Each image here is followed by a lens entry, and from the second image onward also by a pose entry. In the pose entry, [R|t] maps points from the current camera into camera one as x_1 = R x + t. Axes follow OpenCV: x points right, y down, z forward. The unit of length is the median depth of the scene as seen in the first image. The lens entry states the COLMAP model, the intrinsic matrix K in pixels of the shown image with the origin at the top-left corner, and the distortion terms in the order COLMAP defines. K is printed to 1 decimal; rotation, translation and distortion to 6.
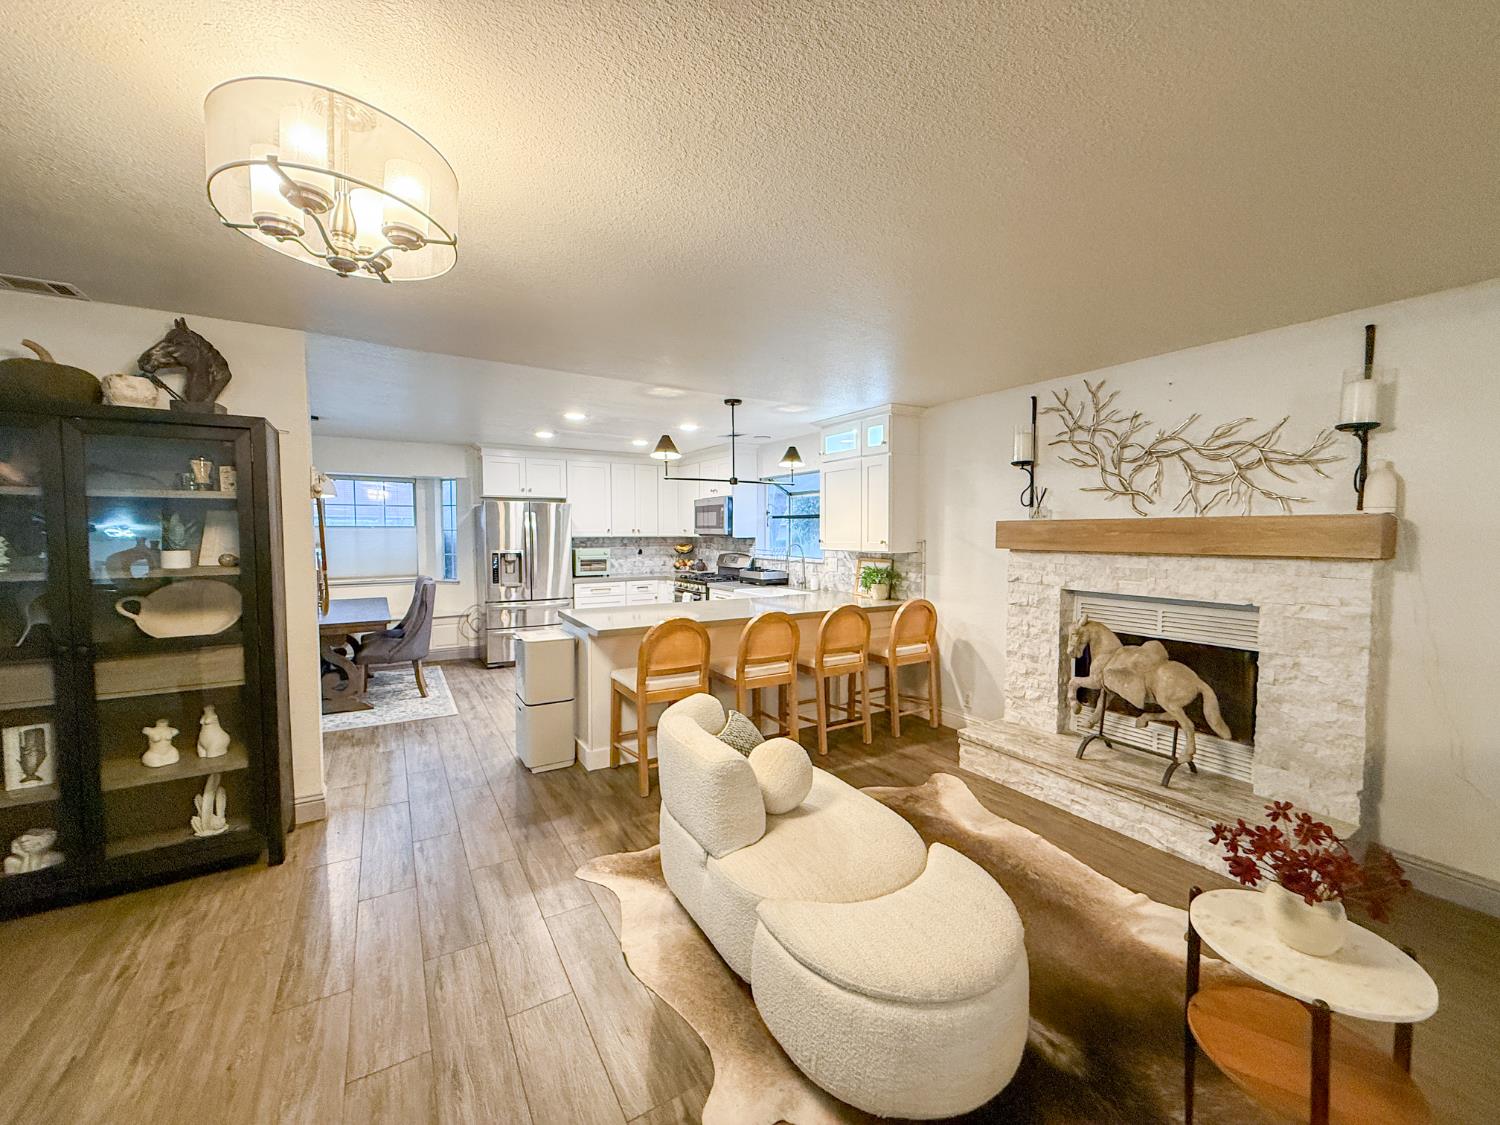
lens RADIAL K [[597.7, 0, 749.5], [0, 597.7, 561.0], [0, 0, 1]] dist [-0.001528, 0.000367]
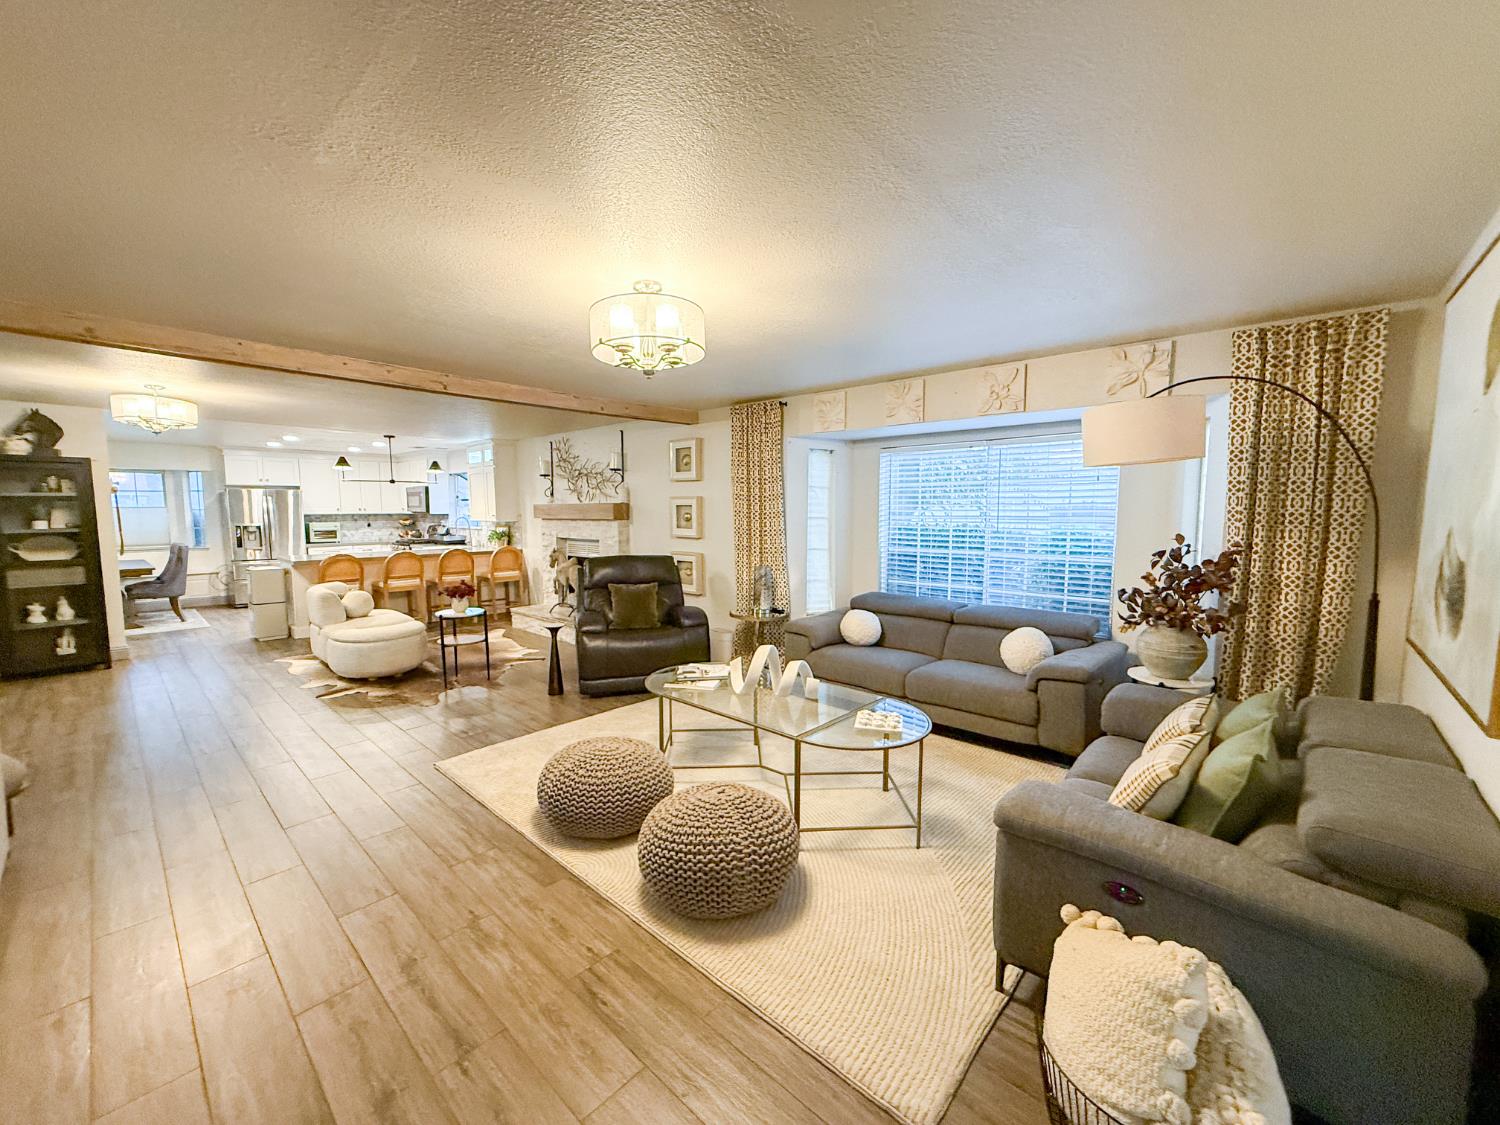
lens RADIAL K [[597.7, 0, 758.3], [0, 597.7, 560.1], [0, 0, 1]] dist [-0.001528, 0.000367]
pose [[0.958998, -0.028255, 0.282001, 0.605113], [0.018017, 0.999083, 0.038833, 0.059351], [-0.282840, -0.032160, 0.958628, -1.206992]]
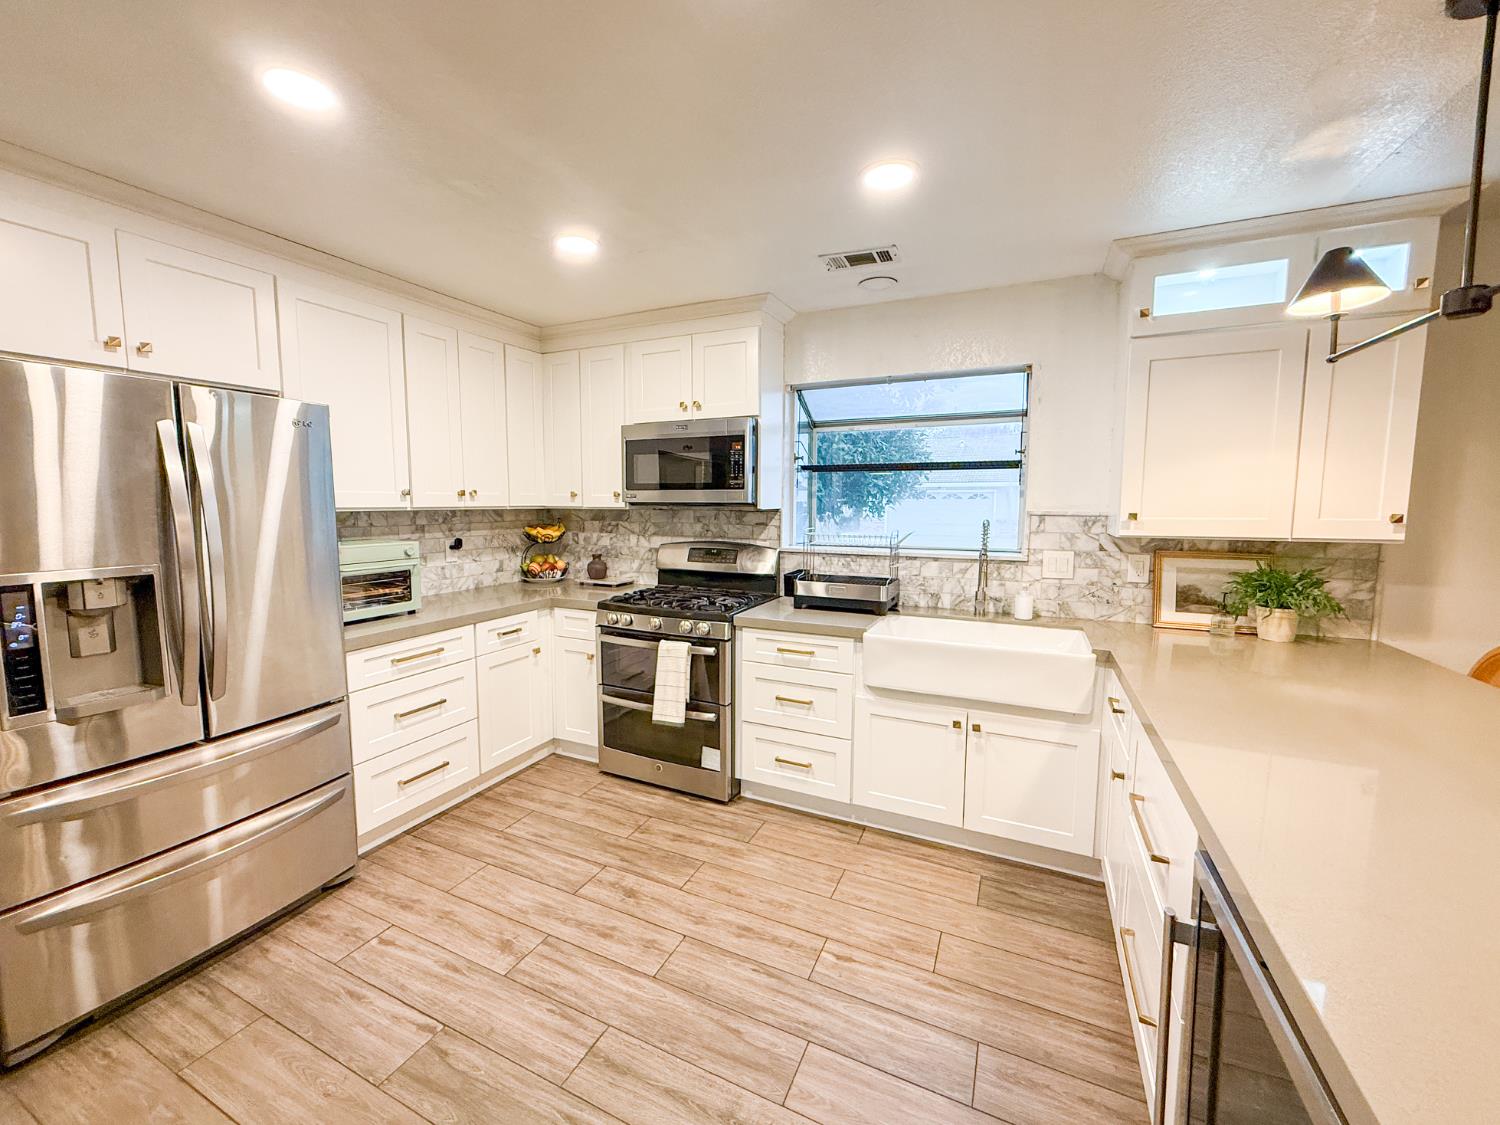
lens RADIAL K [[597.7, 0, 717.6], [0, 597.7, 559.2], [0, 0, 1]] dist [-0.001528, 0.000367]
pose [[0.845388, -0.050471, 0.531762, -0.543161], [0.026010, 0.998235, 0.053396, -0.048182], [-0.533519, -0.031309, 0.845209, 1.137065]]
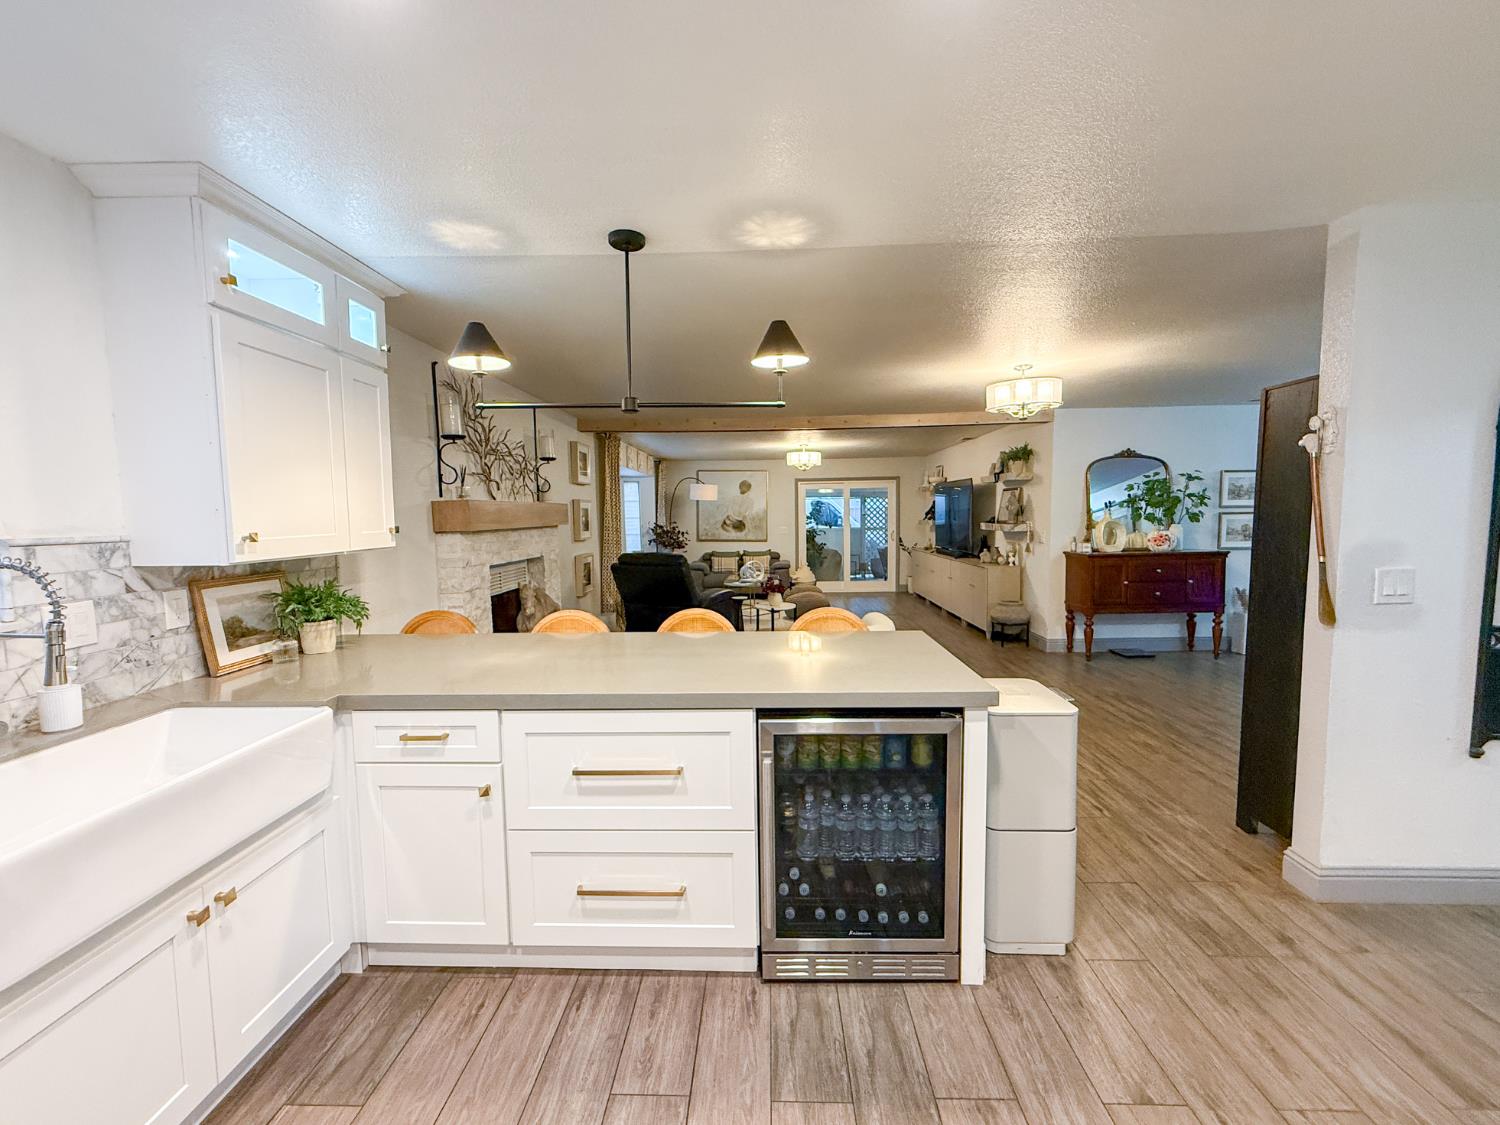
lens RADIAL K [[597.7, 0, 757.8], [0, 597.7, 561.5], [0, 0, 1]] dist [-0.001528, 0.000367]
pose [[-0.836540, -0.035318, 0.546767, -0.462317], [0.038081, 0.991759, 0.122325, -0.073256], [-0.546582, 0.123151, -0.828301, 1.624030]]
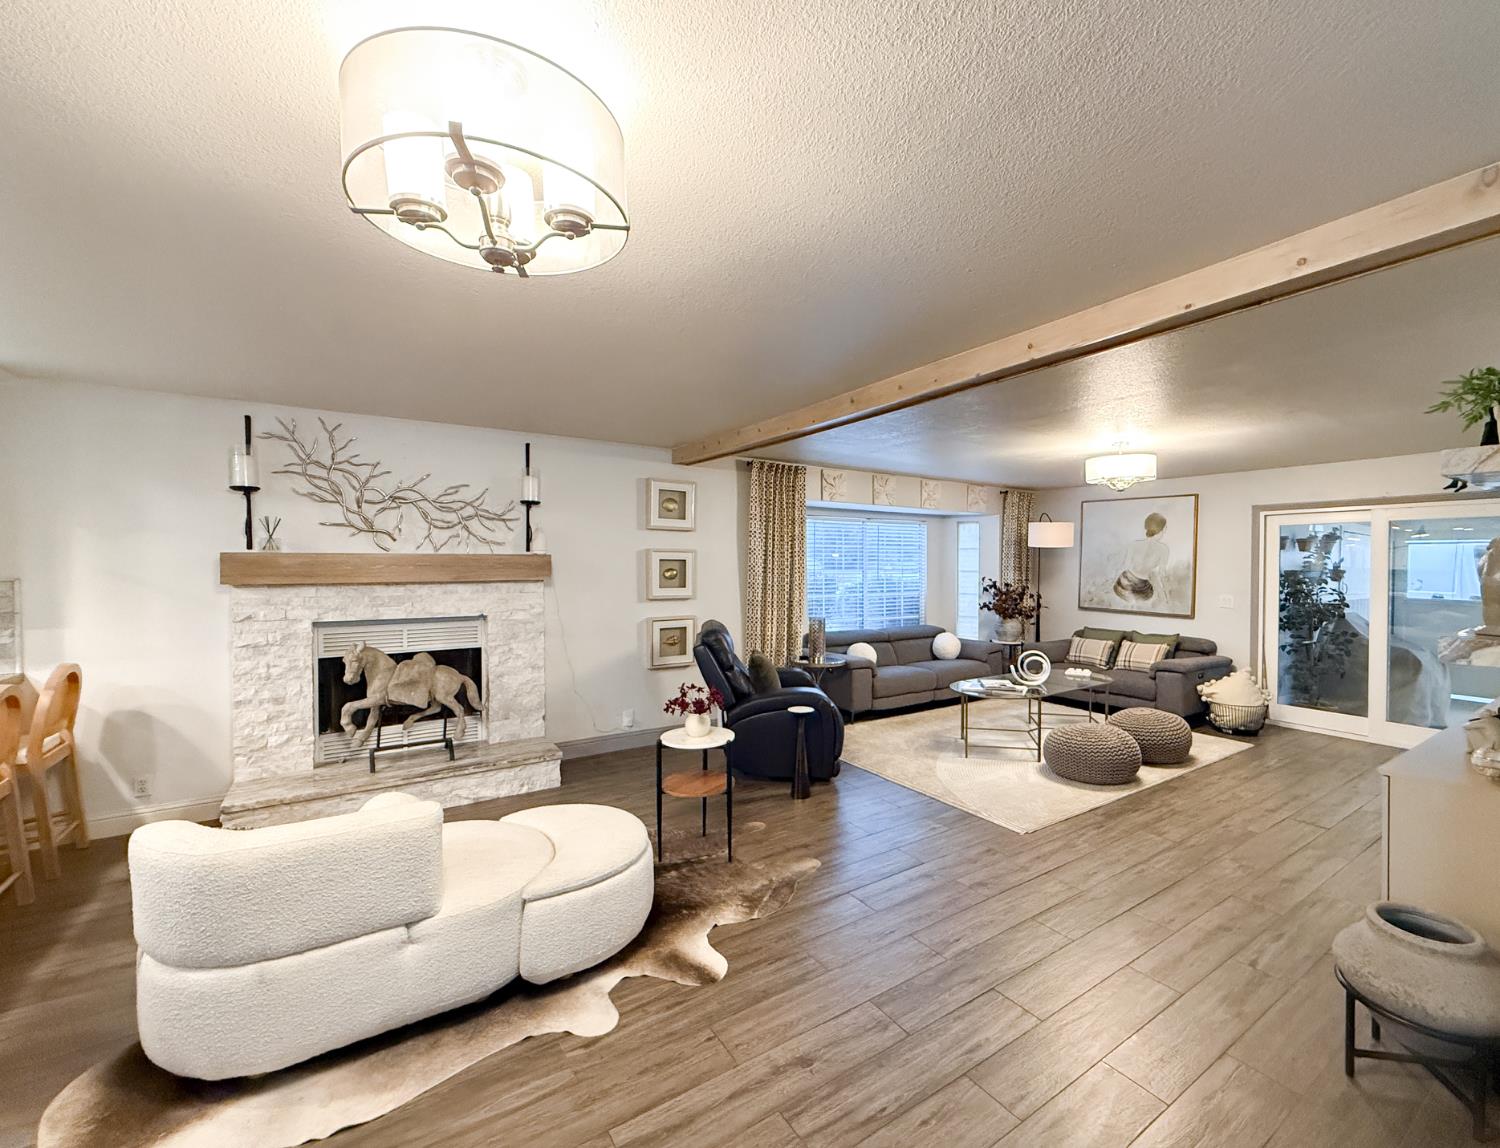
lens RADIAL K [[636.2, 0, 808.4], [0, 636.2, 573.4], [0, 0, 1]] dist [0.004122, 0.000140]
pose [[-0.064983, -0.023003, 0.997621, -0.592717], [0.043352, 0.998725, 0.025853, -0.026162], [-0.996944, 0.044929, -0.063903, 0.239936]]
